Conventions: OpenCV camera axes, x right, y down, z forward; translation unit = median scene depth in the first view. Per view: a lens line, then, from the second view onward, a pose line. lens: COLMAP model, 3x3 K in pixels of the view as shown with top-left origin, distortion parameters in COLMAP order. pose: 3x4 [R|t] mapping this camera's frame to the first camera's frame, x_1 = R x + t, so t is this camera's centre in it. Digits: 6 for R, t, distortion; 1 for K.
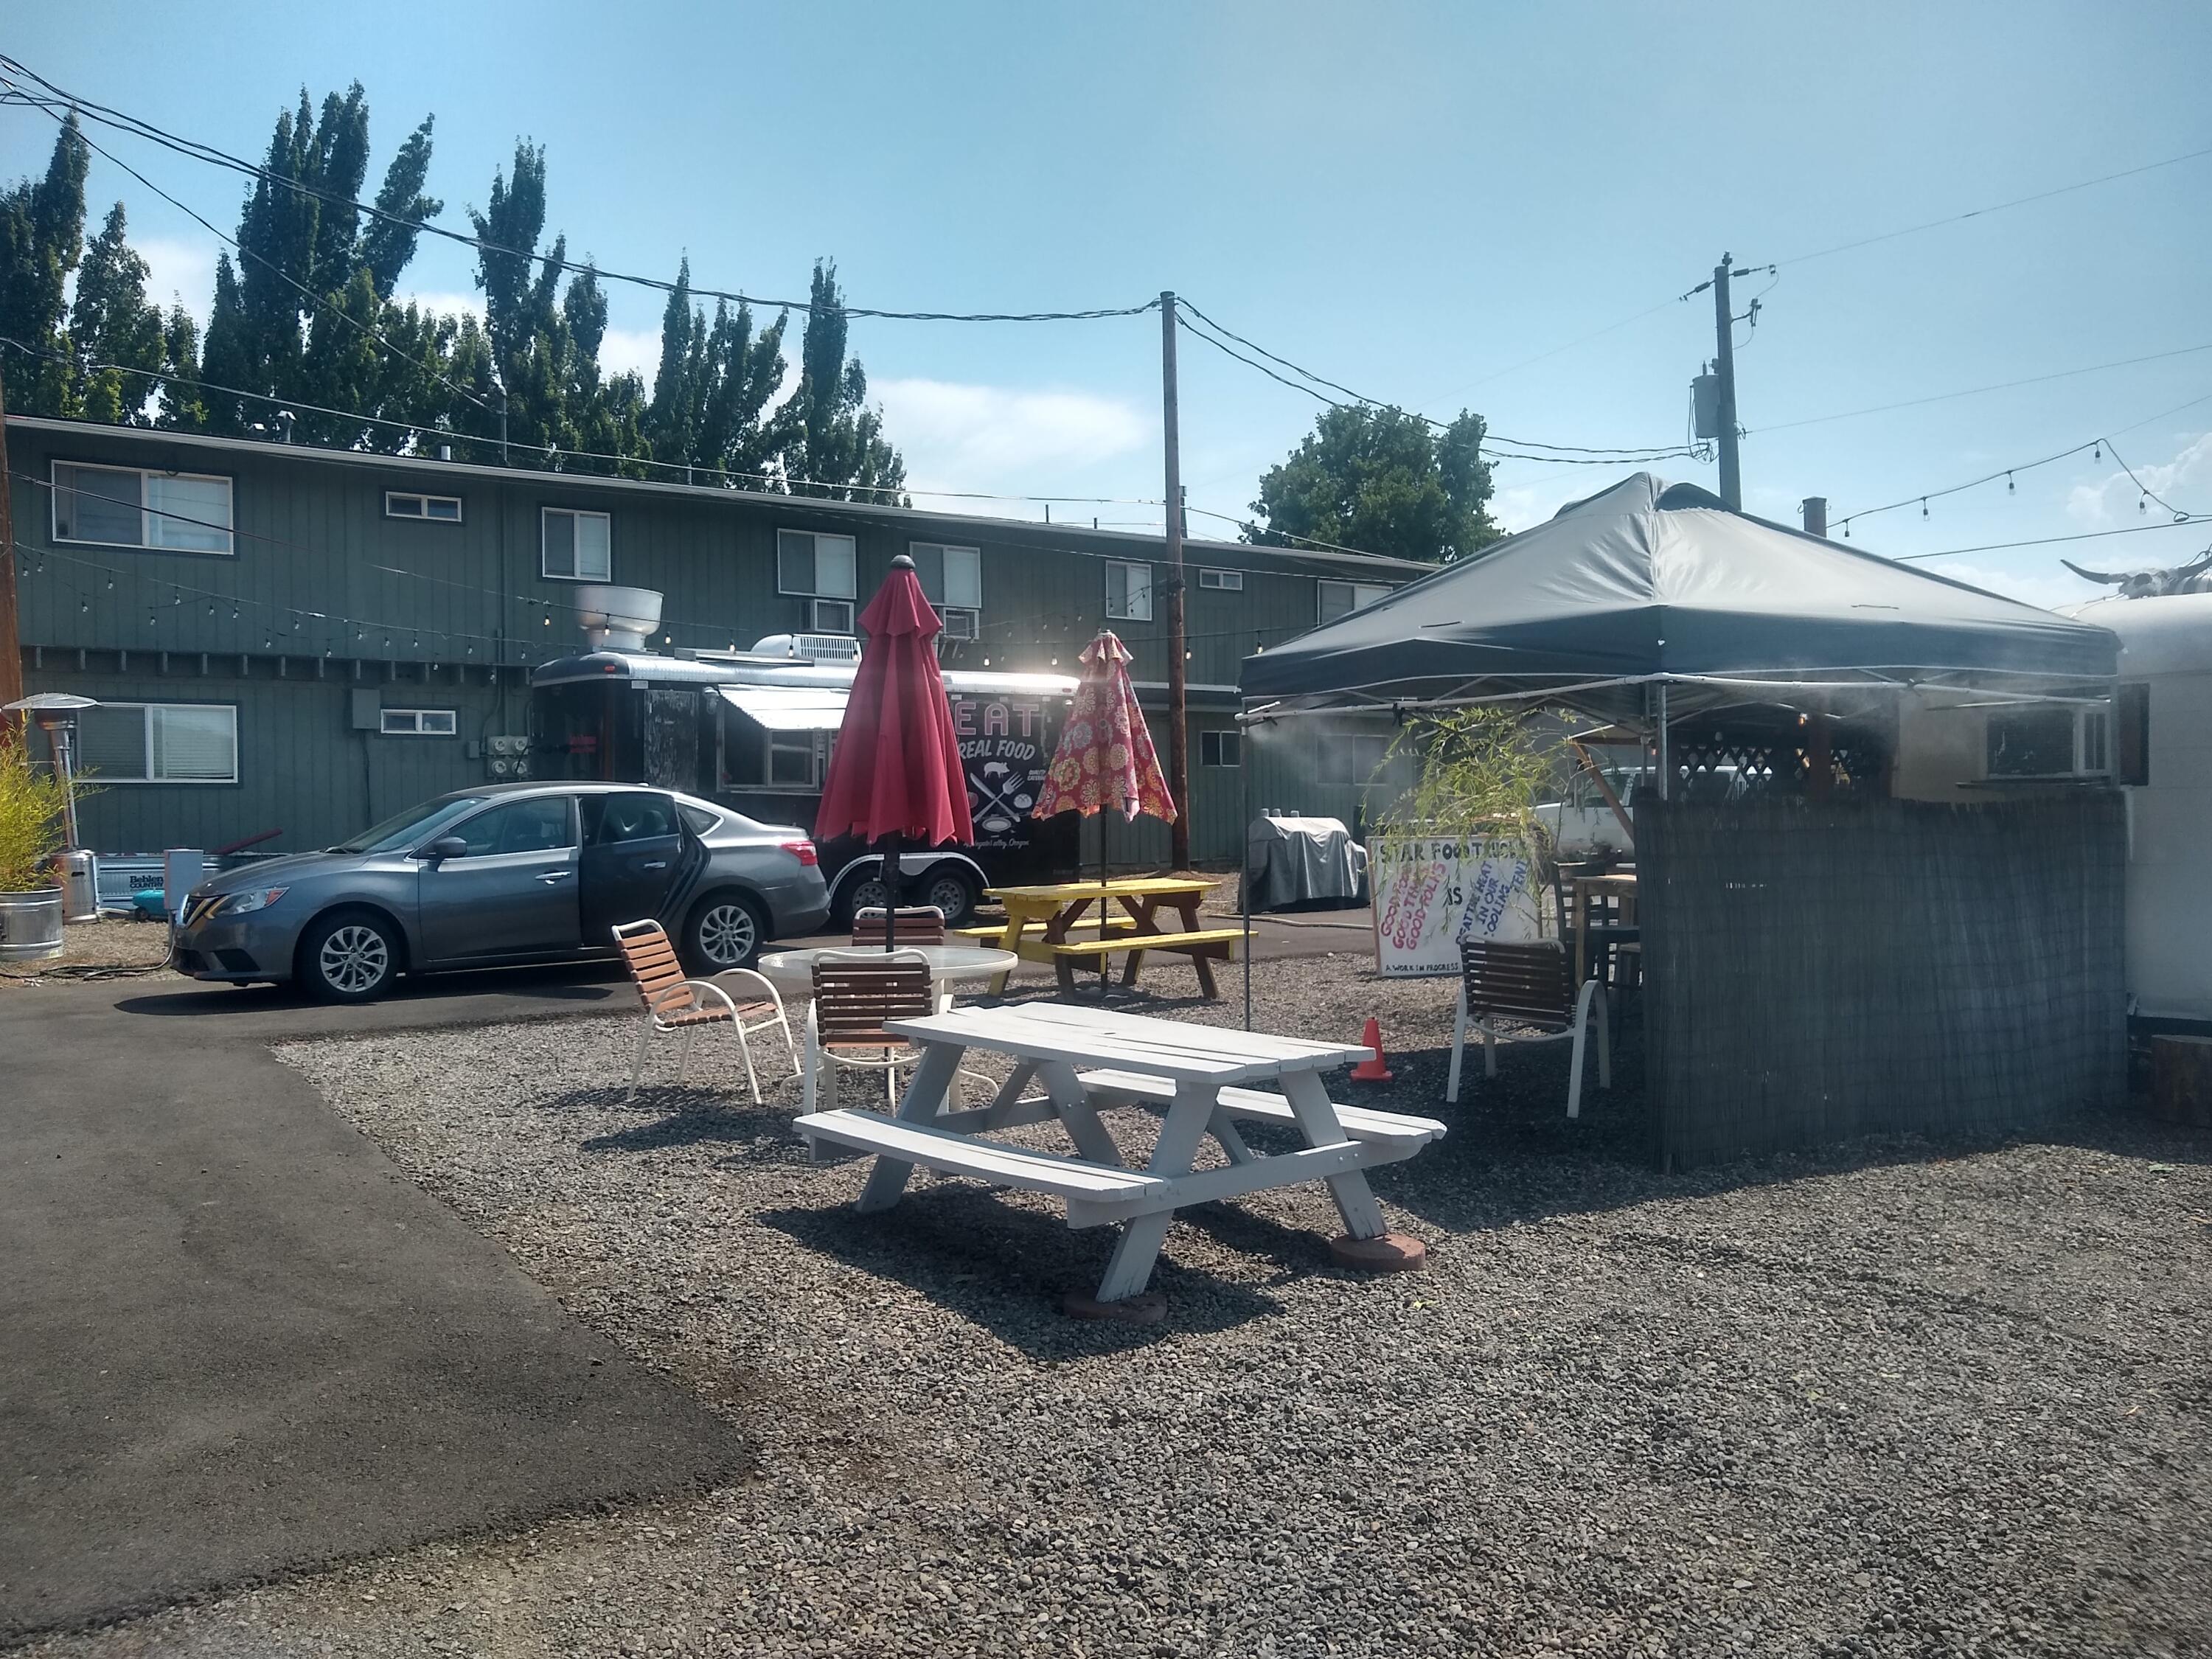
lens RADIAL K [[1755.9, 0, 1106.0], [0, 1755.9, 829.5], [0, 0, 1]] dist [-0.000656, -0.002810]
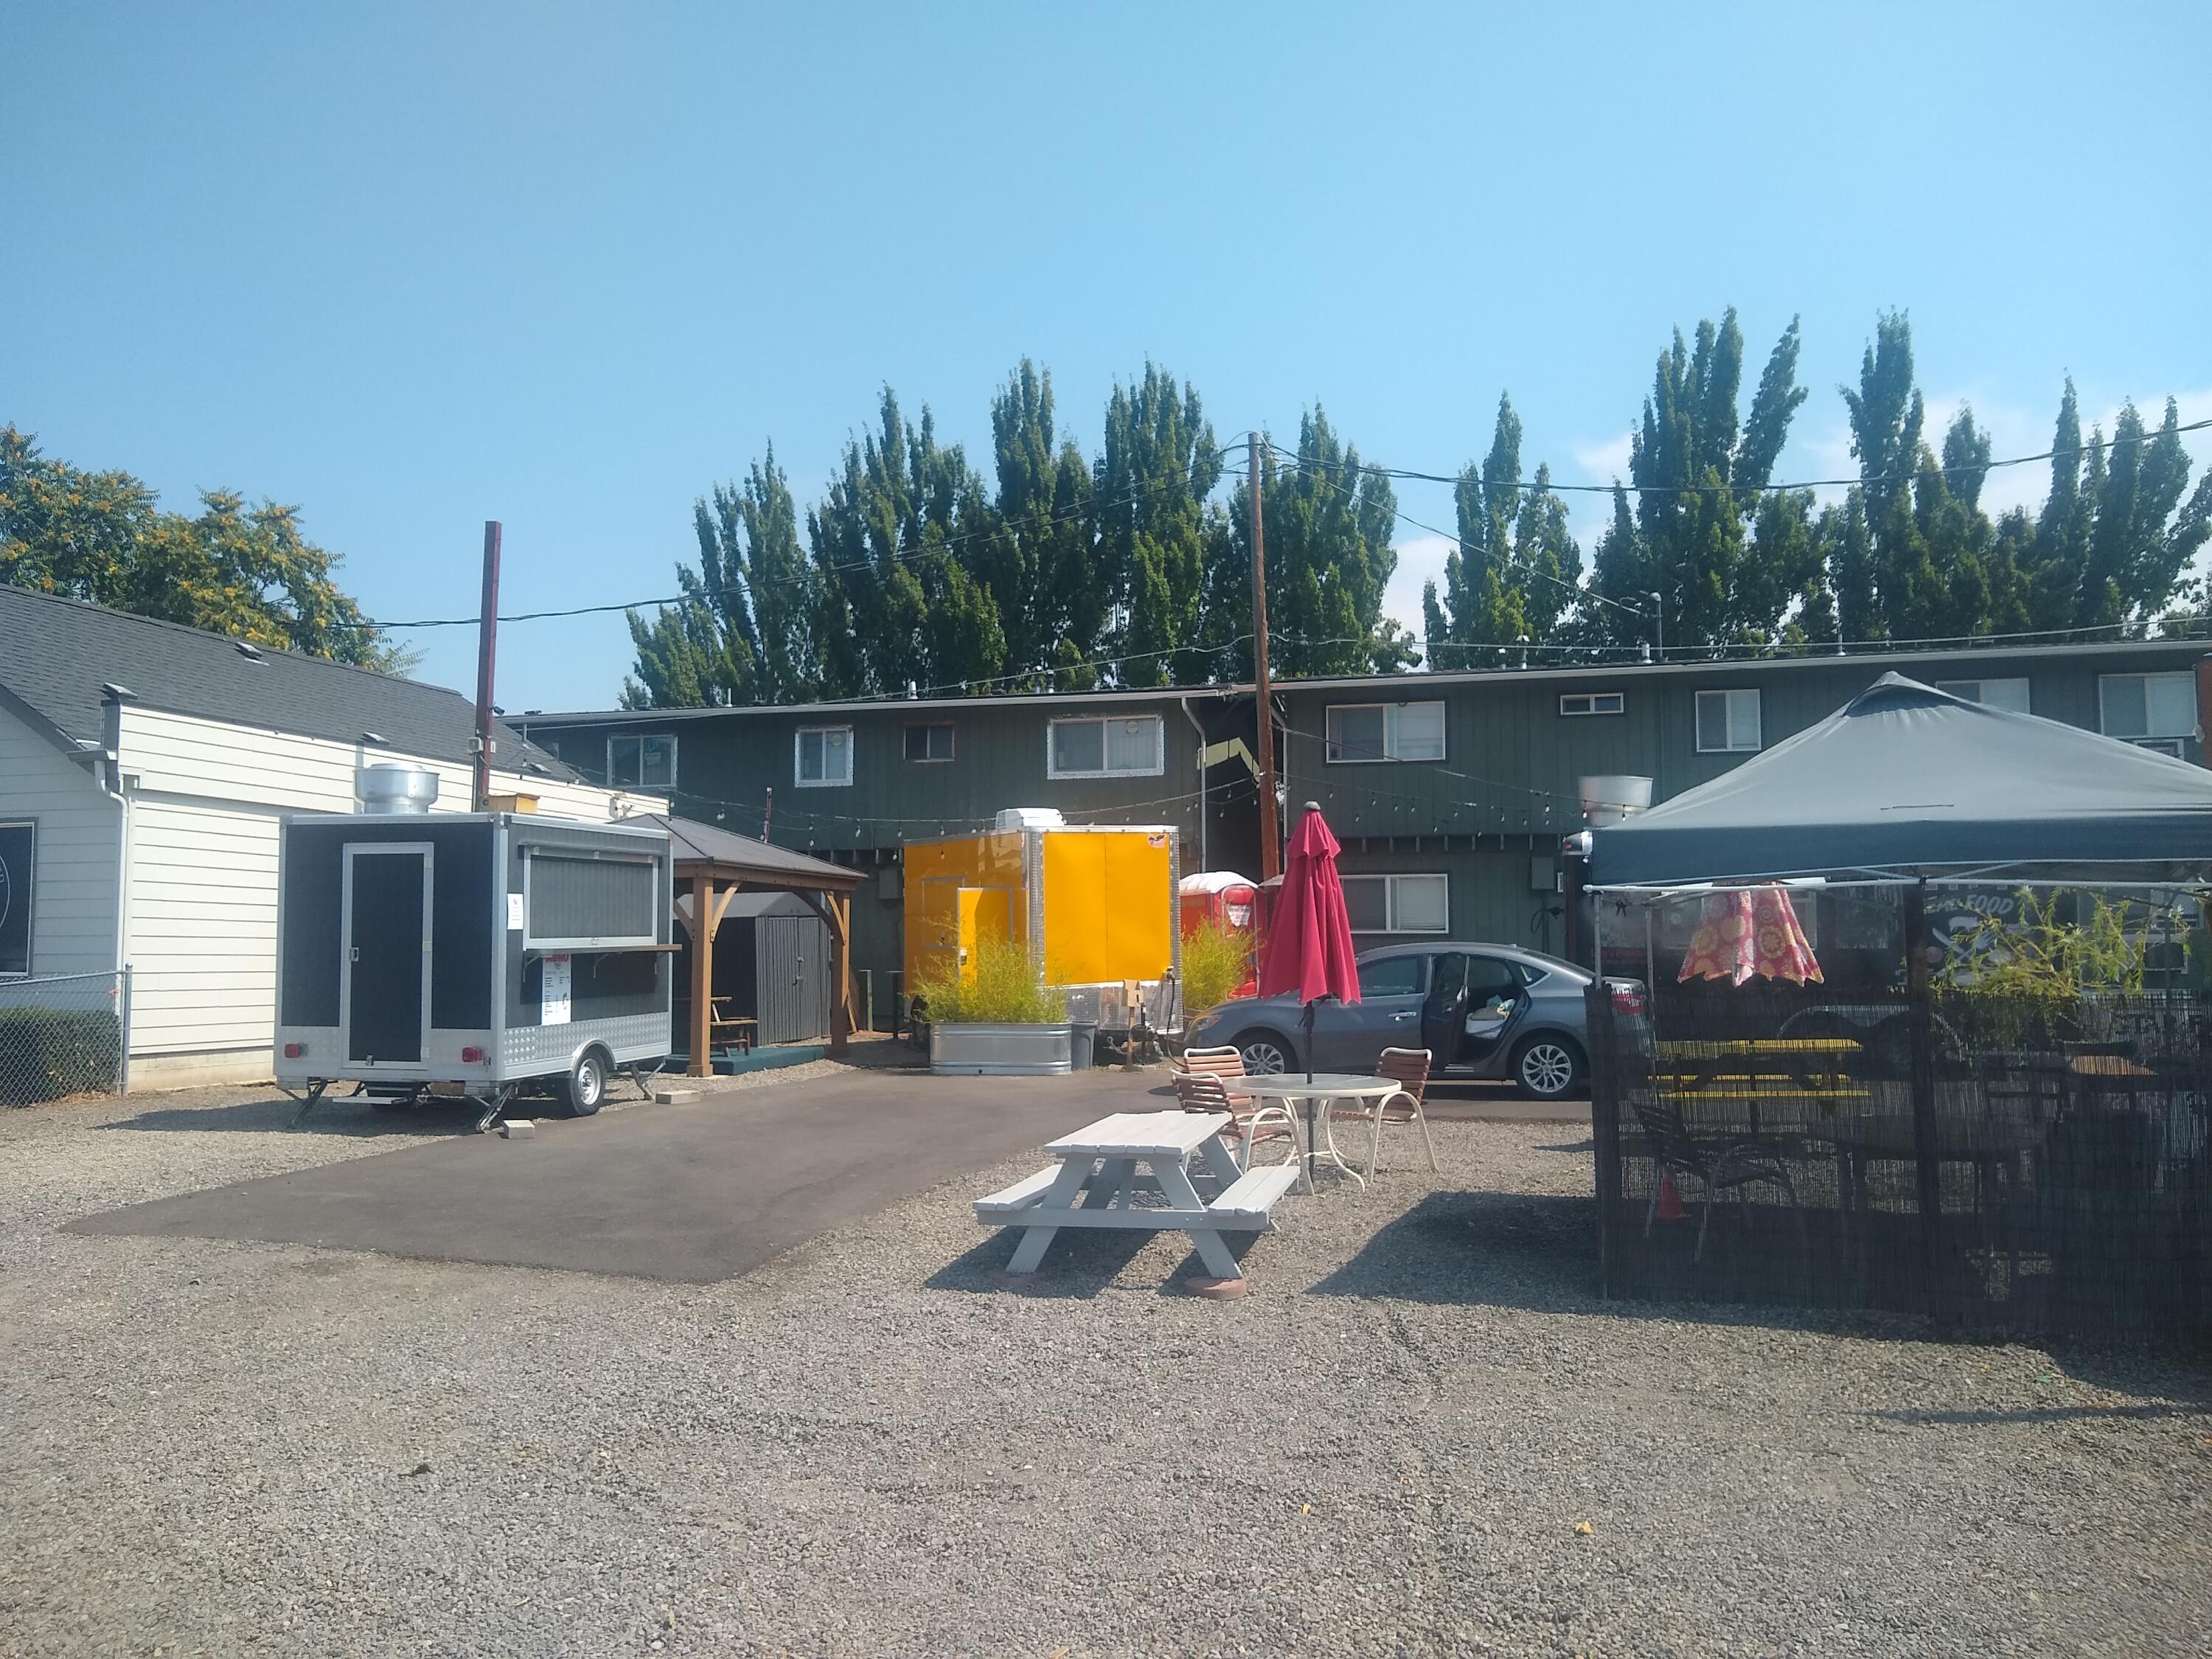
lens RADIAL K [[1745.4, 0, 1106.0], [0, 1745.4, 829.5], [0, 0, 1]] dist [-0.006916, -0.003258]
pose [[0.620430, -0.045065, -0.782966, 0.387882], [-0.010104, 0.997806, -0.065436, -0.016899], [0.784197, 0.048509, 0.618613, -0.005916]]
